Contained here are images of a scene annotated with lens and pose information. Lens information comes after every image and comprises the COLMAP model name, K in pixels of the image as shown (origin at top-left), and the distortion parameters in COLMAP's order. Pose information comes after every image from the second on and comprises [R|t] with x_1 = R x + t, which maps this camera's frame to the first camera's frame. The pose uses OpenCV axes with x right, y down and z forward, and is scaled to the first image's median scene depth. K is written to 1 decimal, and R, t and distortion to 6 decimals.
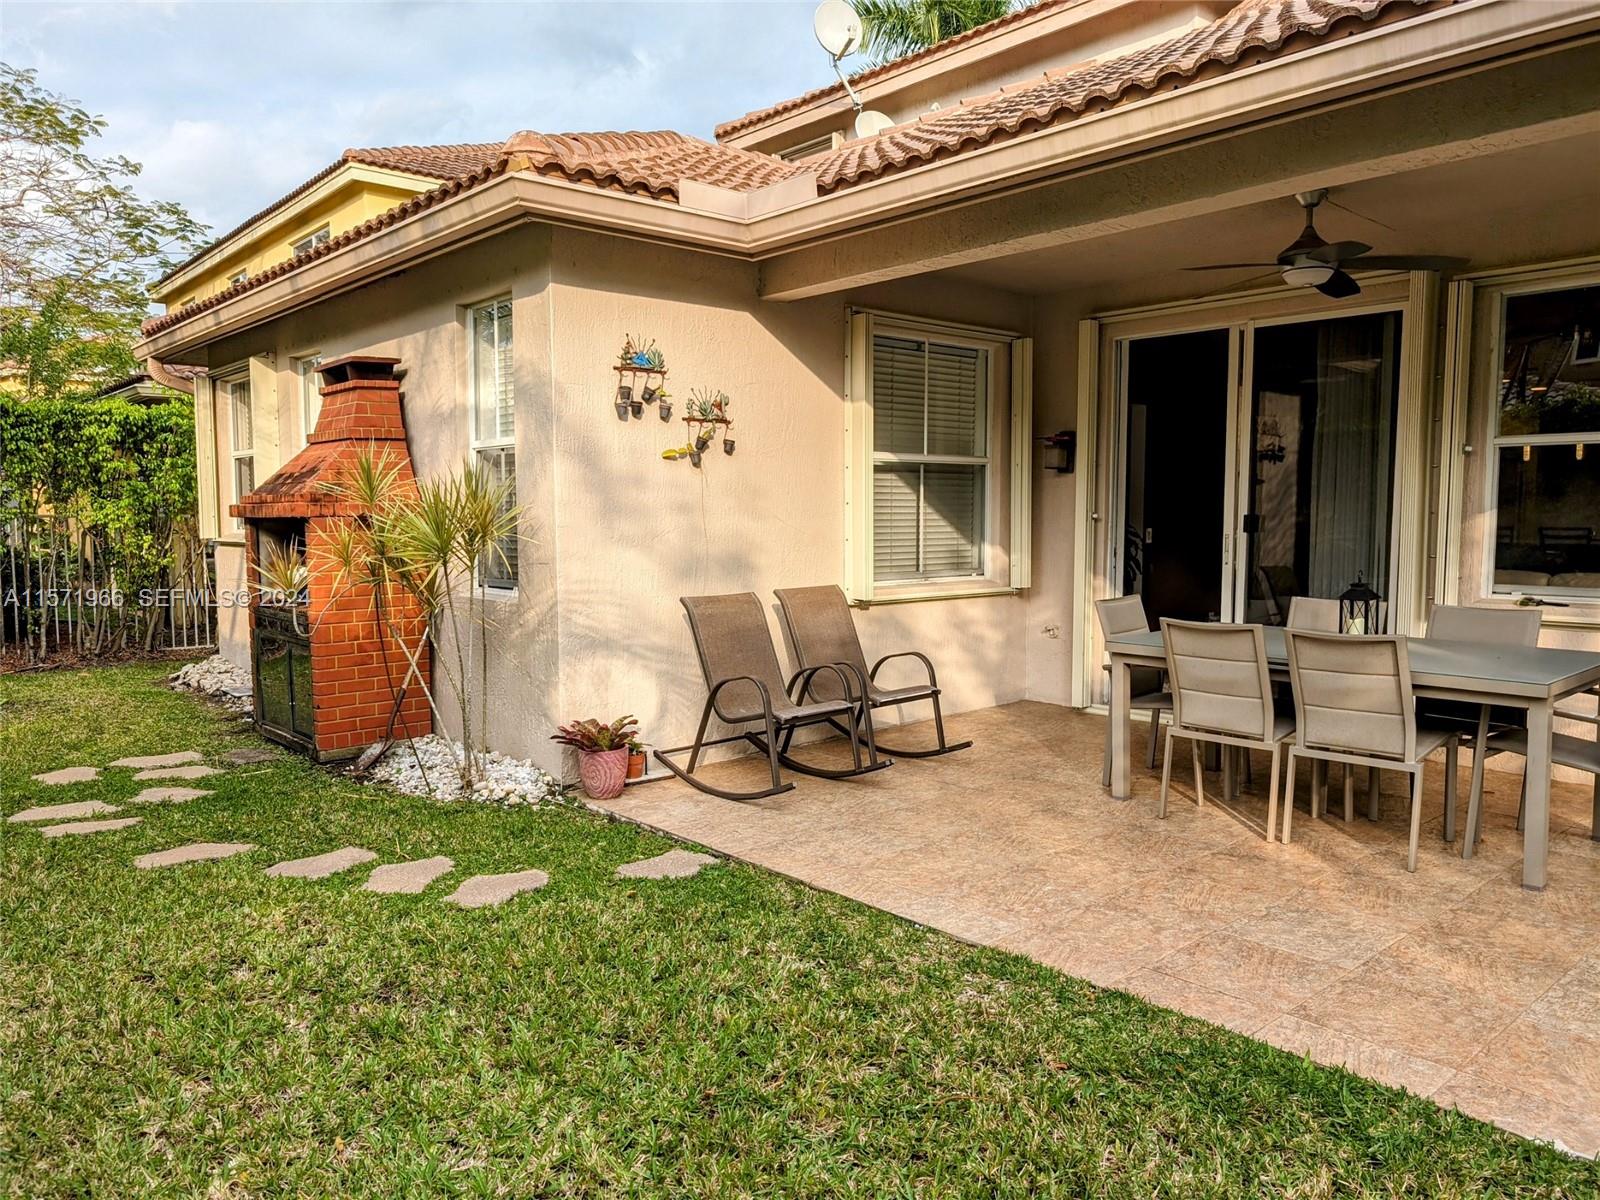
lens RADIAL K [[1156.8, 0, 788.6], [0, 1156.8, 605.8], [0, 0, 1]] dist [0.035057, -0.034404]
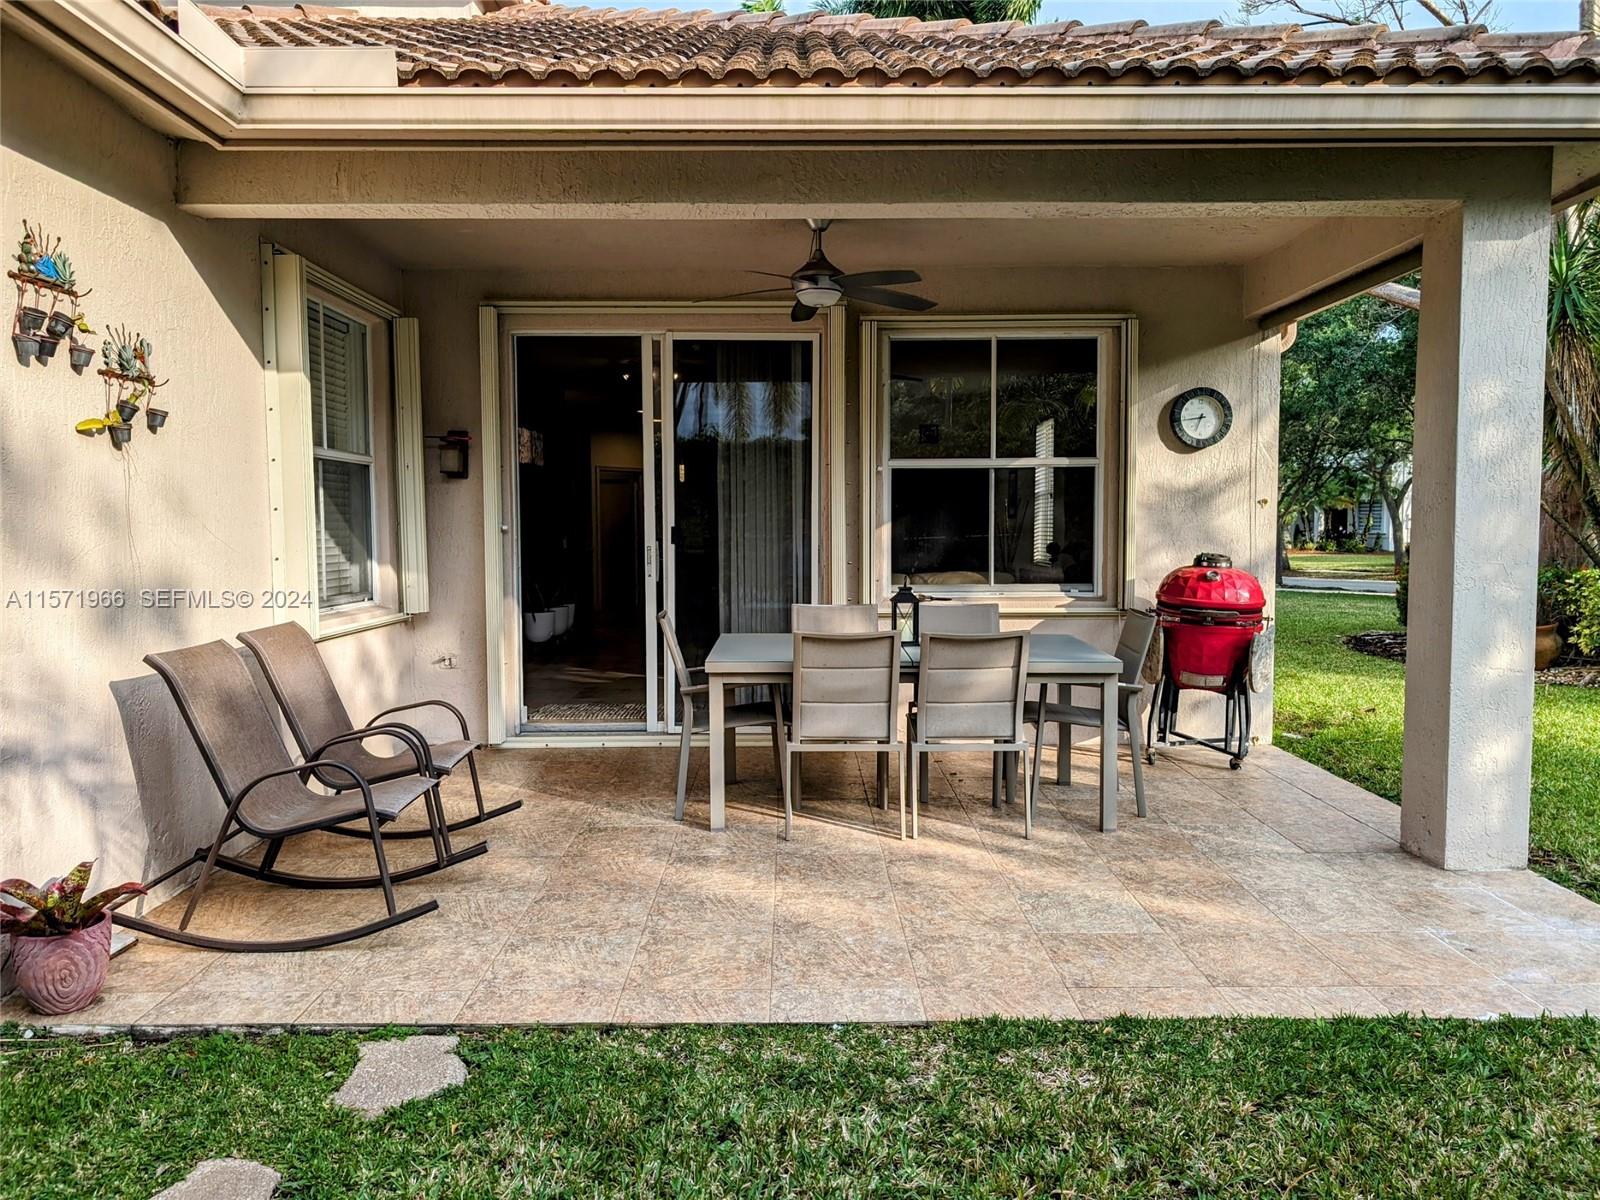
lens RADIAL K [[1156.8, 0, 798.7], [0, 1156.8, 594.9], [0, 0, 1]] dist [0.035057, -0.034404]
pose [[0.653693, -0.045199, 0.755409, -0.398156], [0.062284, 0.998041, 0.005819, -0.025274], [-0.754193, 0.043246, 0.655228, 0.371418]]
